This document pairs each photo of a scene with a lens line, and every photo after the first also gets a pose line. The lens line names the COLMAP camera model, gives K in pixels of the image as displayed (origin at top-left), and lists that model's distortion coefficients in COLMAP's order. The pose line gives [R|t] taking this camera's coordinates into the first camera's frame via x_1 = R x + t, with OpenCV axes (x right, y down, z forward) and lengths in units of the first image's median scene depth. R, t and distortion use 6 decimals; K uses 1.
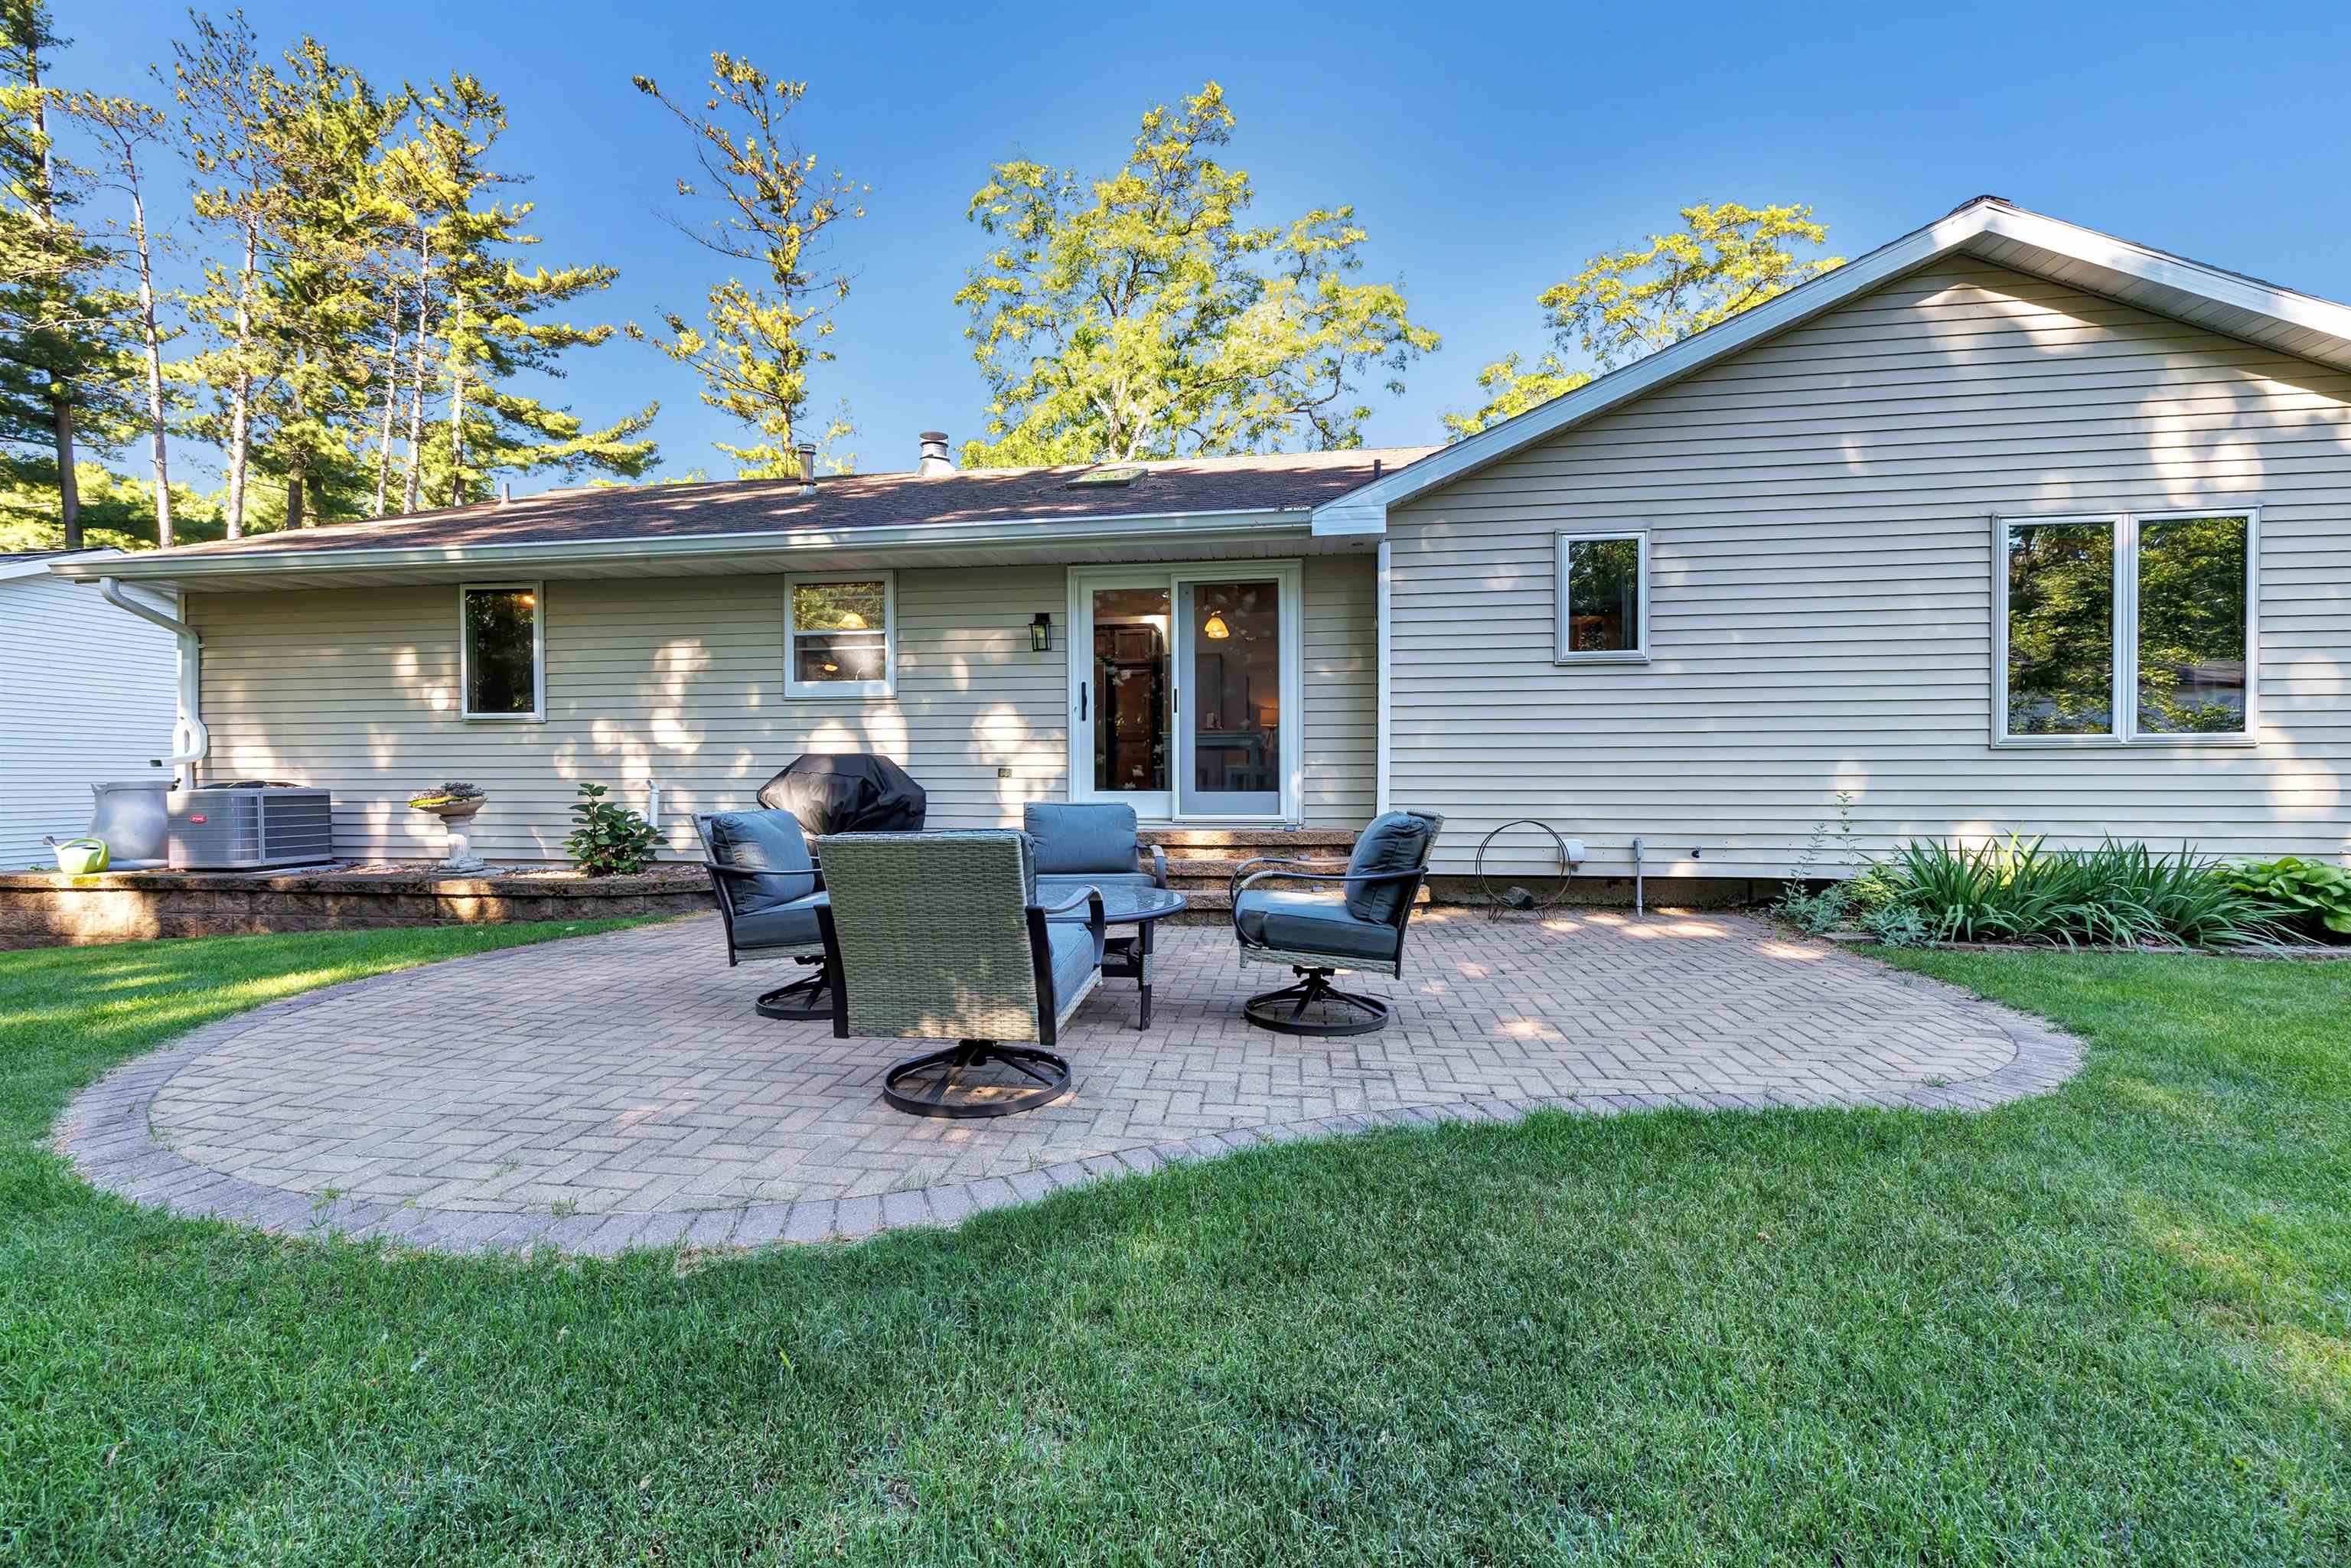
lens RADIAL K [[962.9, 0, 1163.7], [0, 962.9, 767.8], [0, 0, 1]] dist [0.000481, 0.000268]
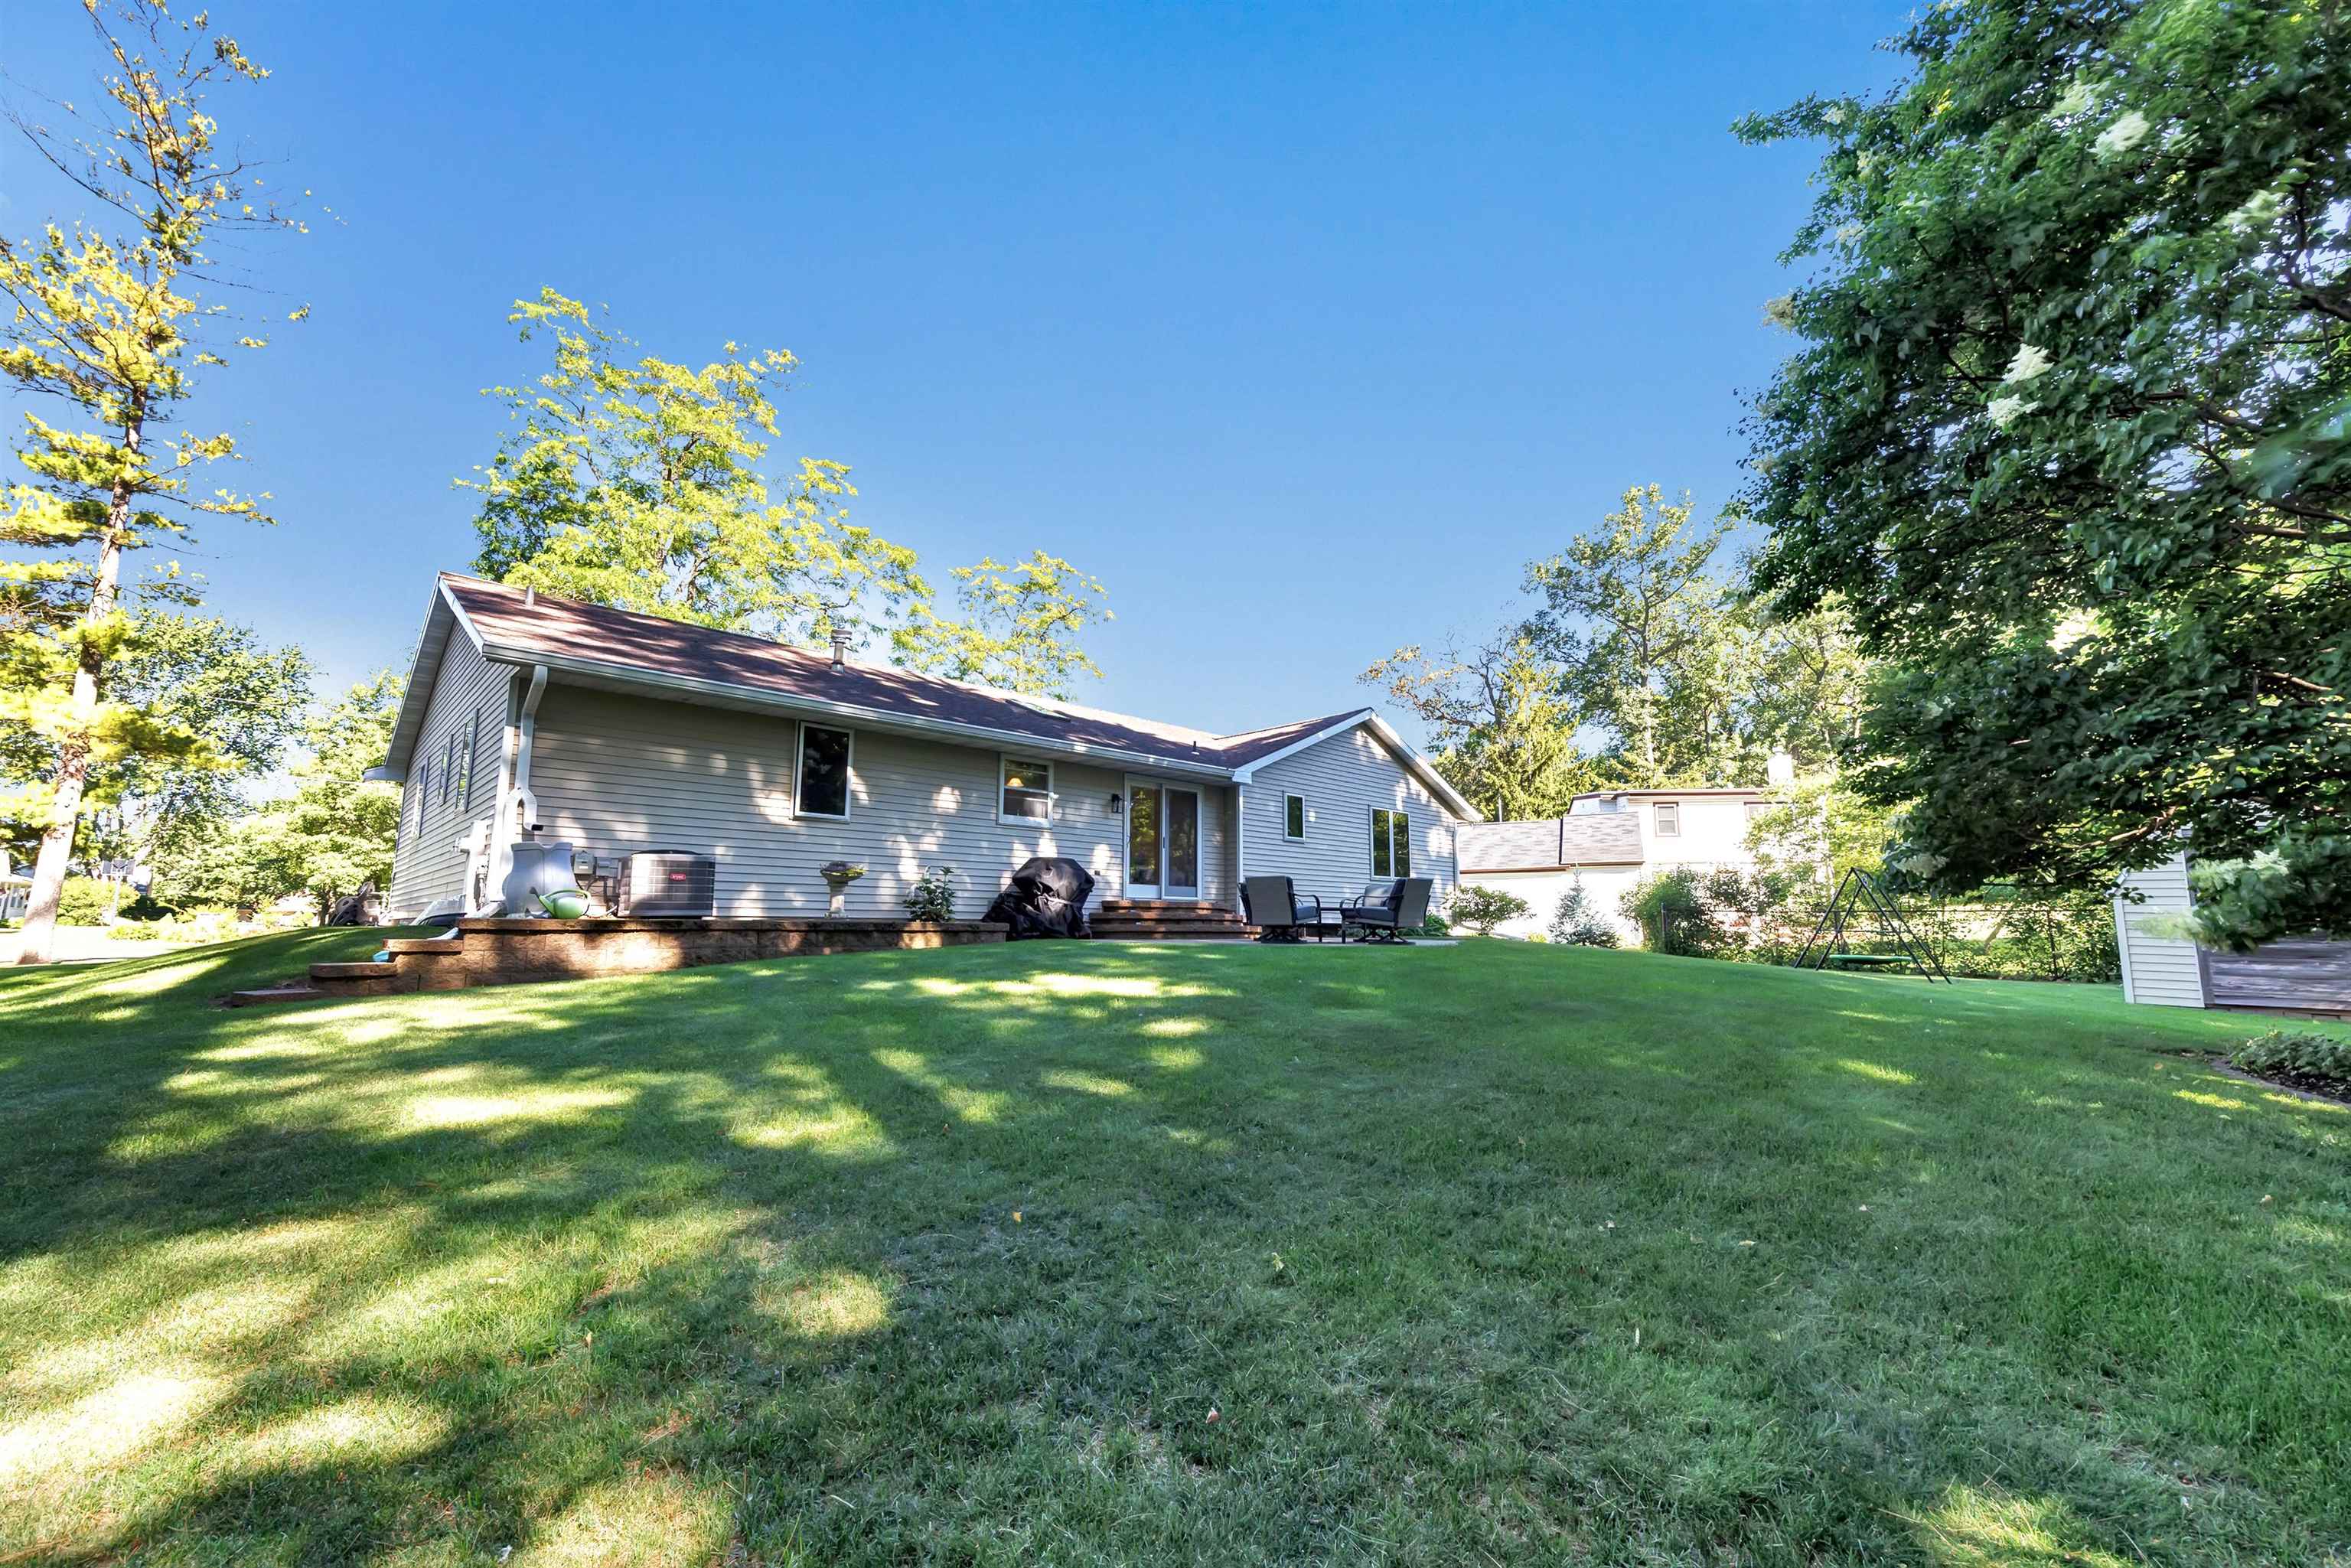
lens RADIAL K [[962.9, 0, 1163.7], [0, 962.9, 767.8], [0, 0, 1]] dist [0.000481, 0.000268]
pose [[0.616586, 0.130423, 0.776409, -1.689211], [-0.020789, 0.988536, -0.149547, 0.089352], [-0.787013, 0.076067, 0.612229, -0.349691]]
